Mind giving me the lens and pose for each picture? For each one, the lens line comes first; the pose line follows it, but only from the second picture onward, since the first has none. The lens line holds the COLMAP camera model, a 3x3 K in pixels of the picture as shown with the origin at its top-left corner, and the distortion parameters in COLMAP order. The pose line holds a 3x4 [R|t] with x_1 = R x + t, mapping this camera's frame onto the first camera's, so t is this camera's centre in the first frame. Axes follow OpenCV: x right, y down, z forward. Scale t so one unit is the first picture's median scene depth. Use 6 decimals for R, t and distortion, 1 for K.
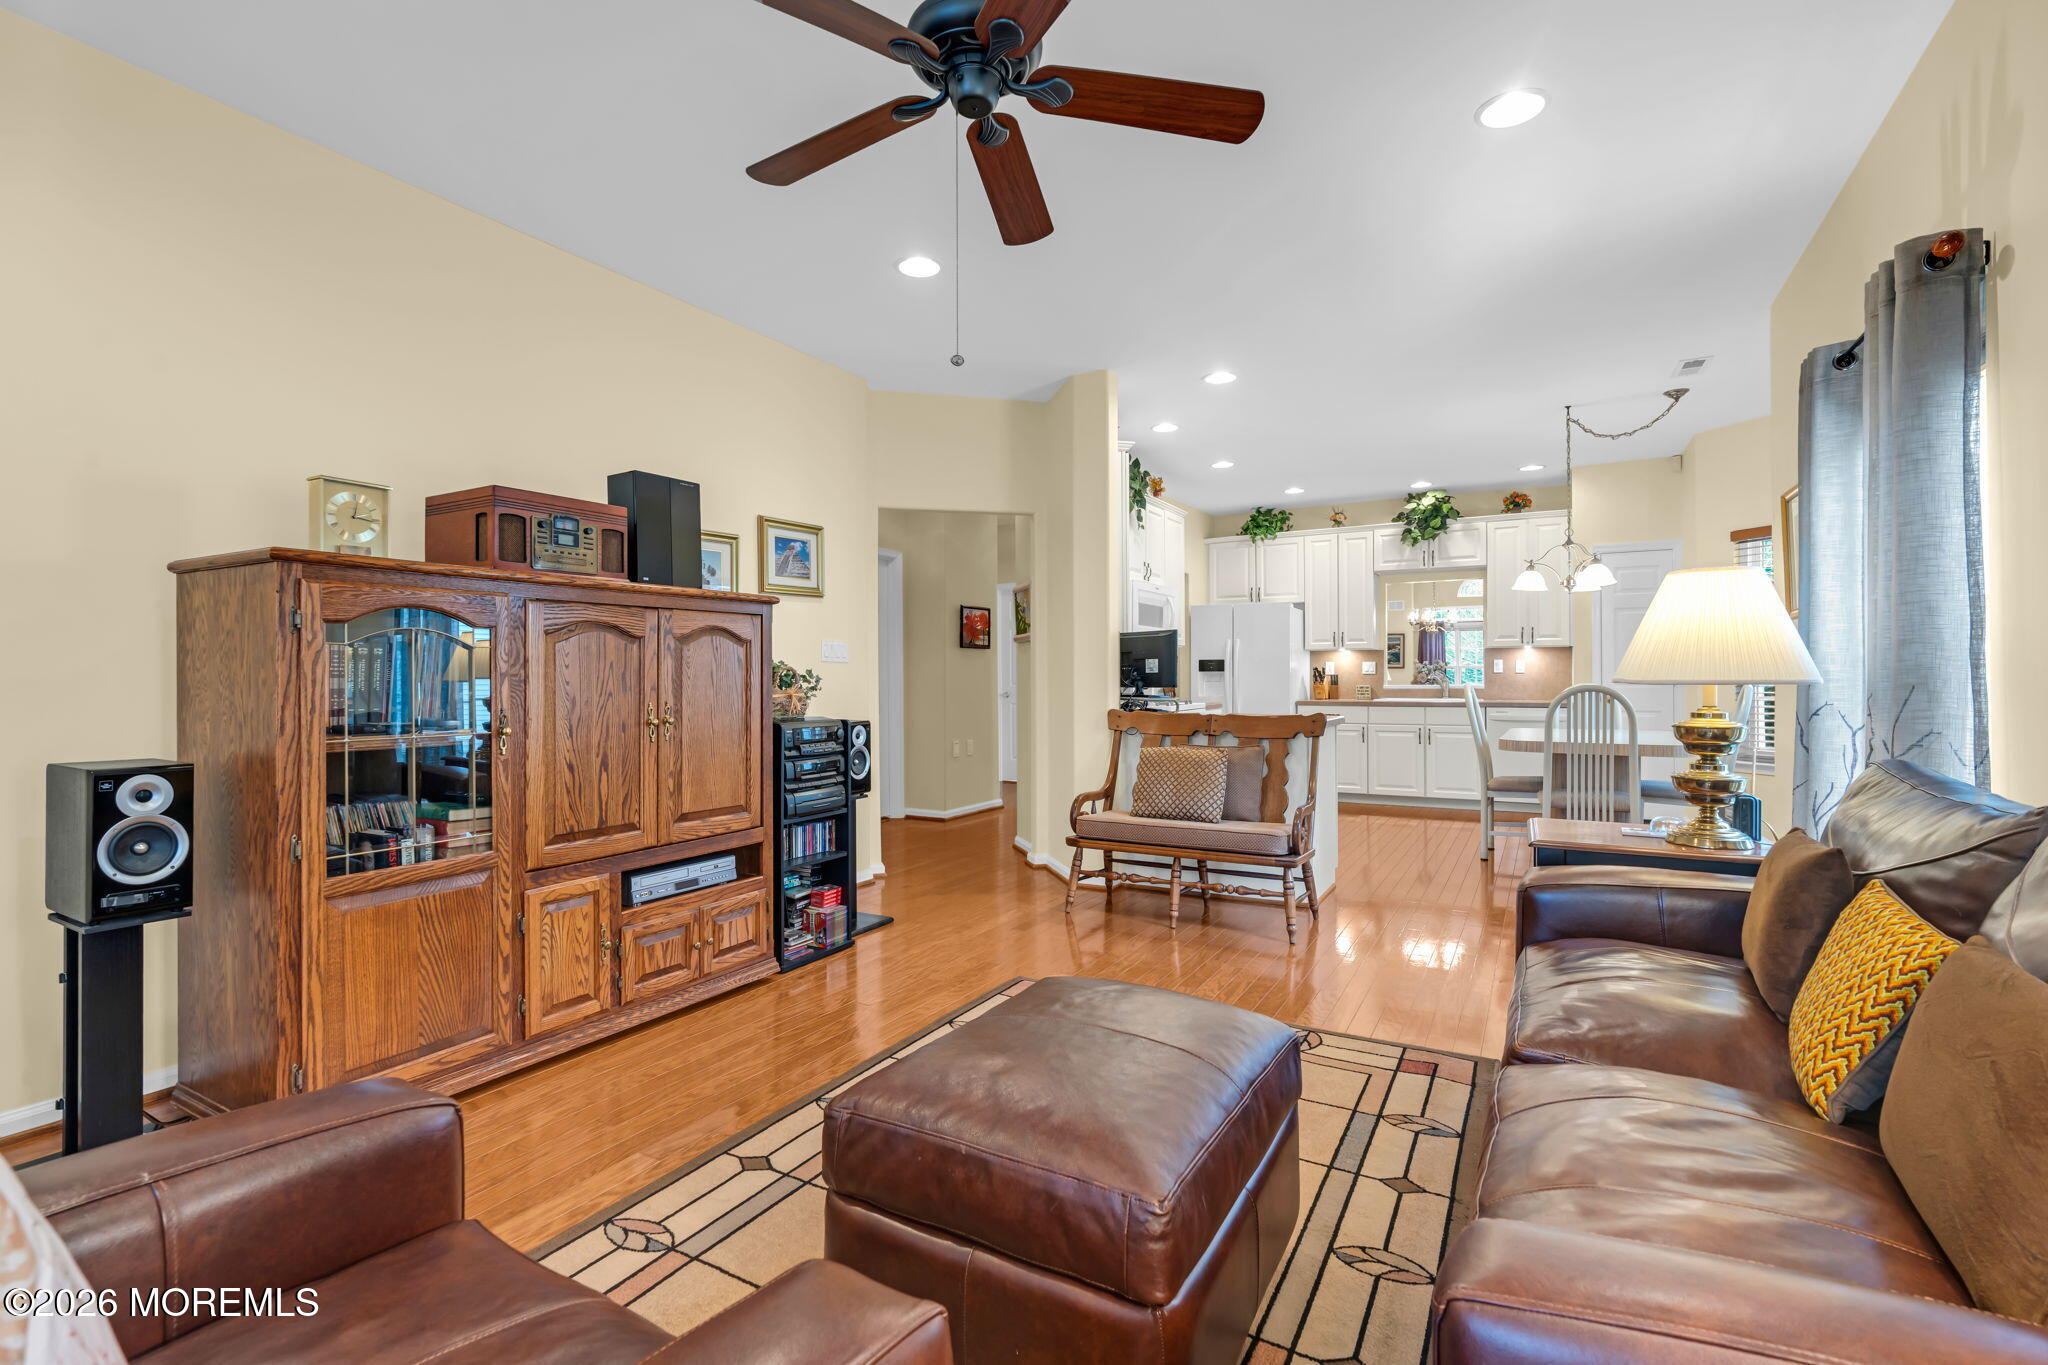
lens RADIAL K [[926.0, 0, 1021.4], [0, 926.0, 679.8], [0, 0, 1]] dist [-0.011821, 0.004065]
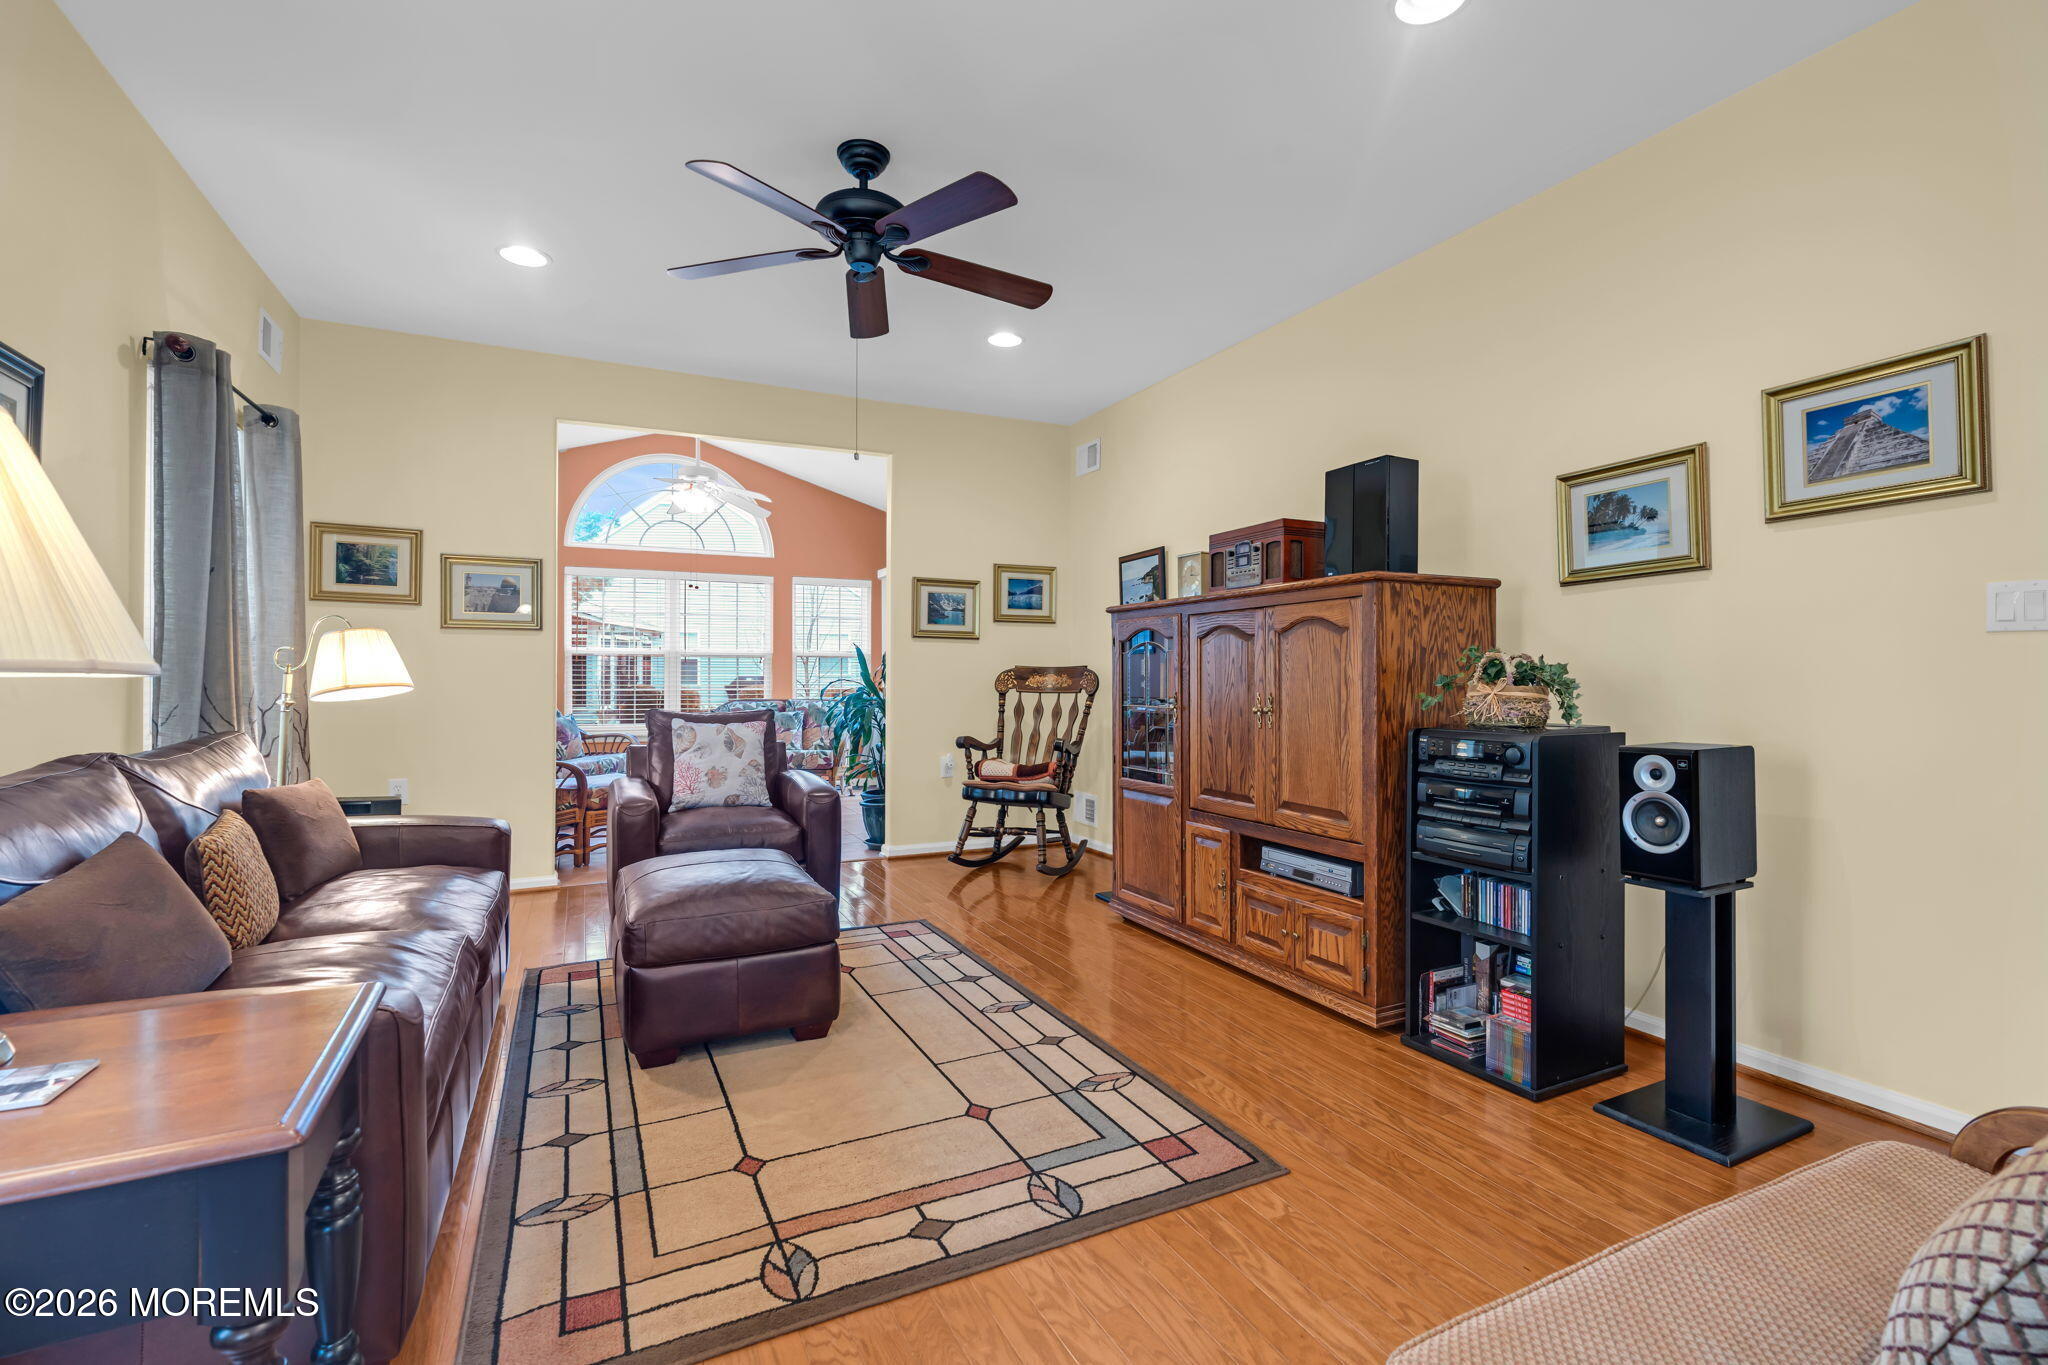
lens RADIAL K [[913.1, 0, 1017.7], [0, 913.1, 681.8], [0, 0, 1]] dist [-0.009035, 0.000763]
pose [[-0.566858, 0.006358, -0.823791, 0.594494], [-0.001397, 0.999961, 0.008679, 0.002109], [0.823815, 0.006071, -0.566827, 1.224634]]
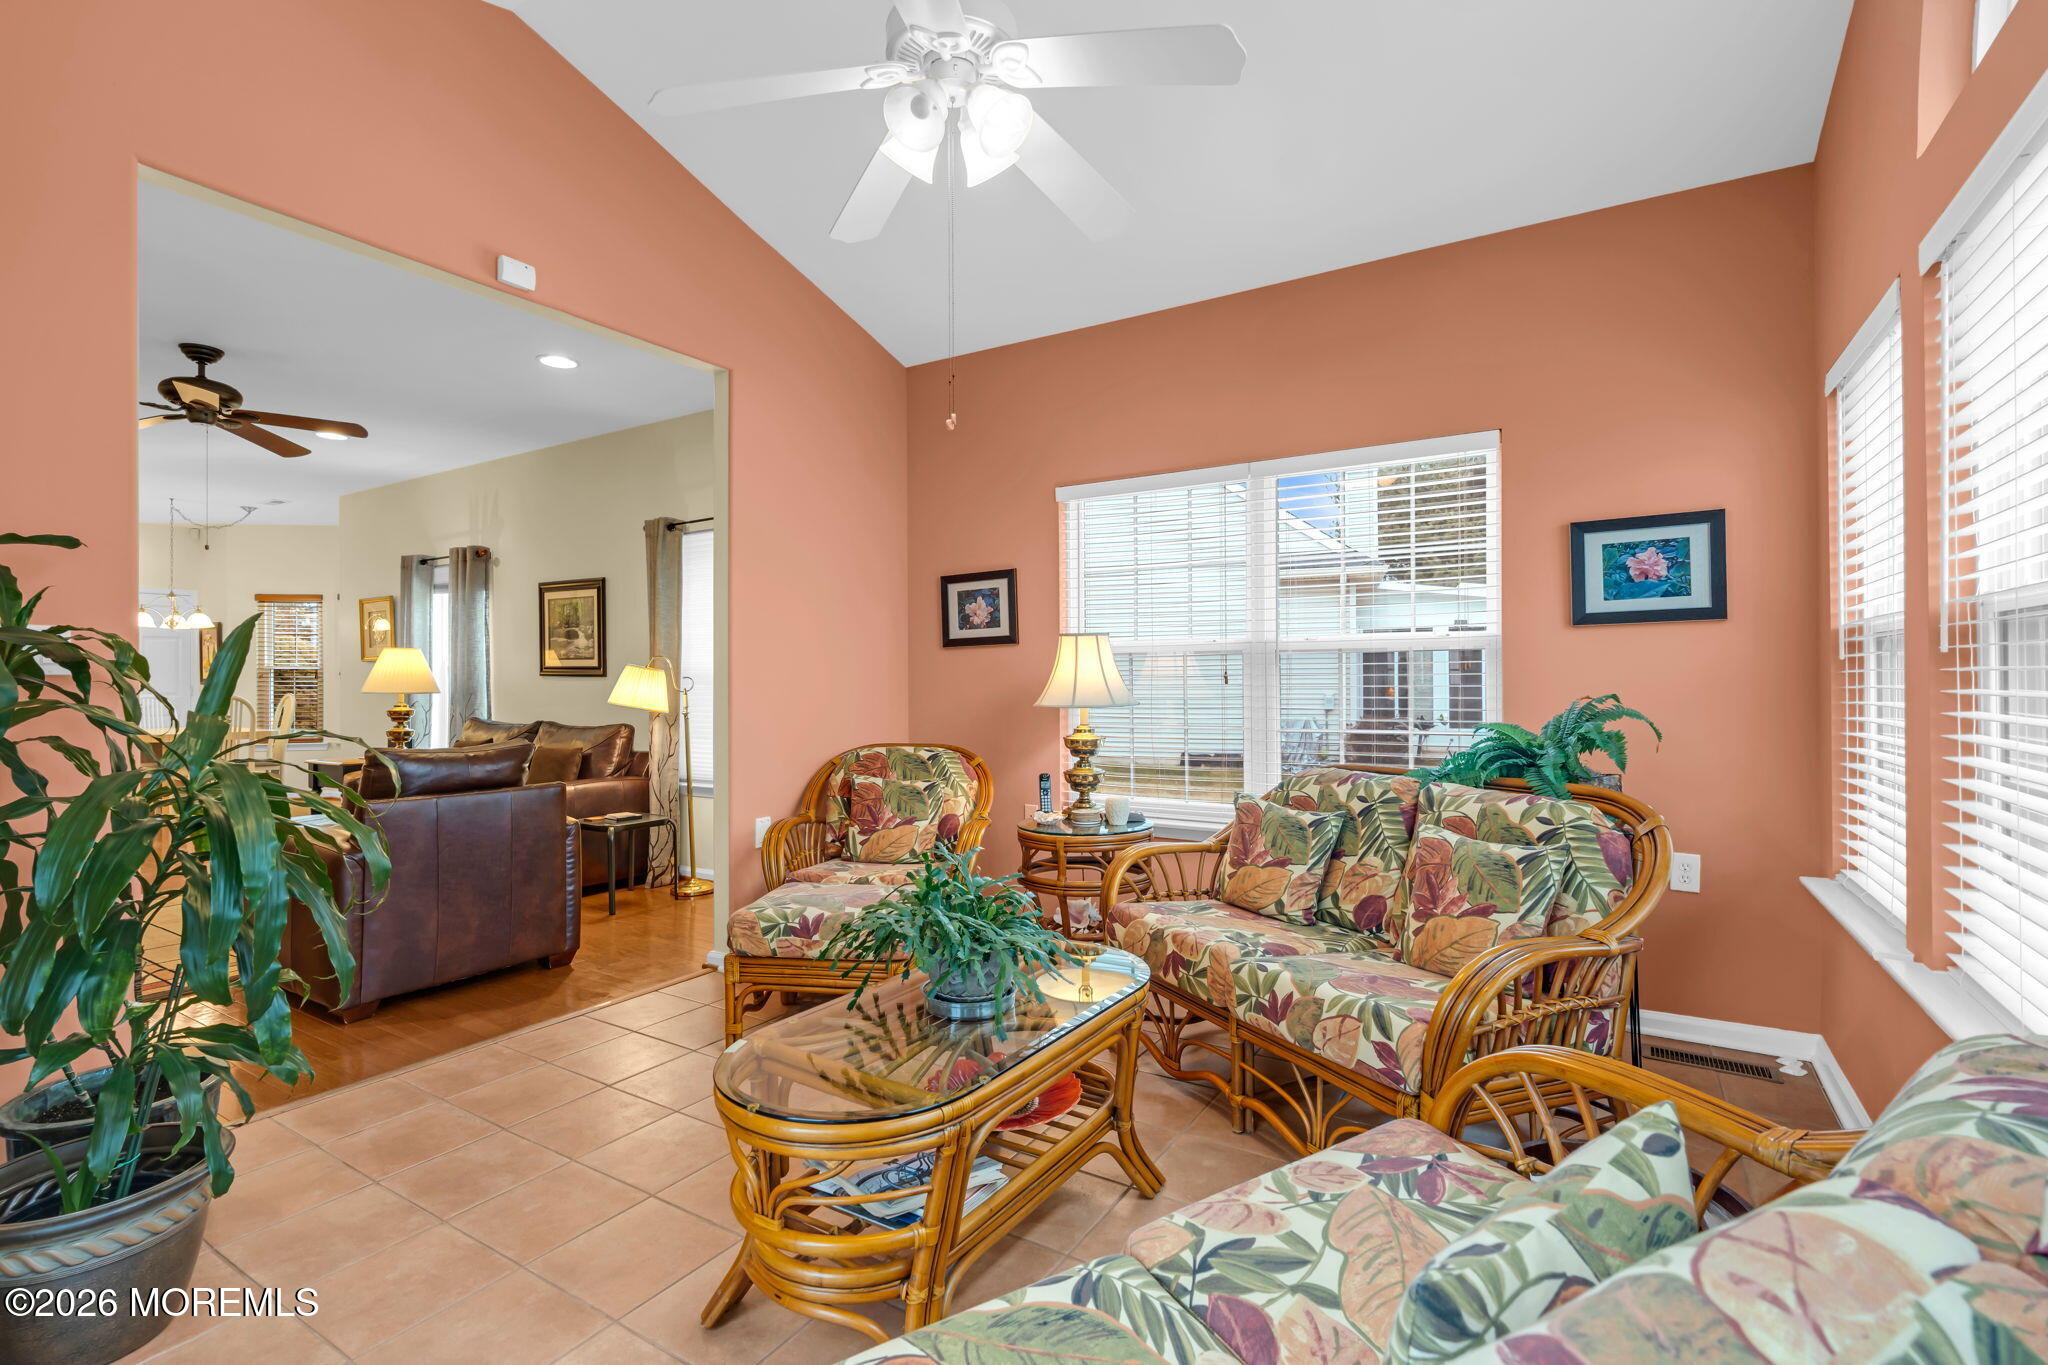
lens RADIAL K [[919.7, 0, 1022.6], [0, 919.7, 673.0], [0, 0, 1]] dist [-0.008828, 0.001018]
pose [[0.033045, 0.013332, 0.999365, -1.266307], [0.003906, 0.999902, -0.013468, -0.008865], [-0.999446, 0.004348, 0.032990, -0.579330]]
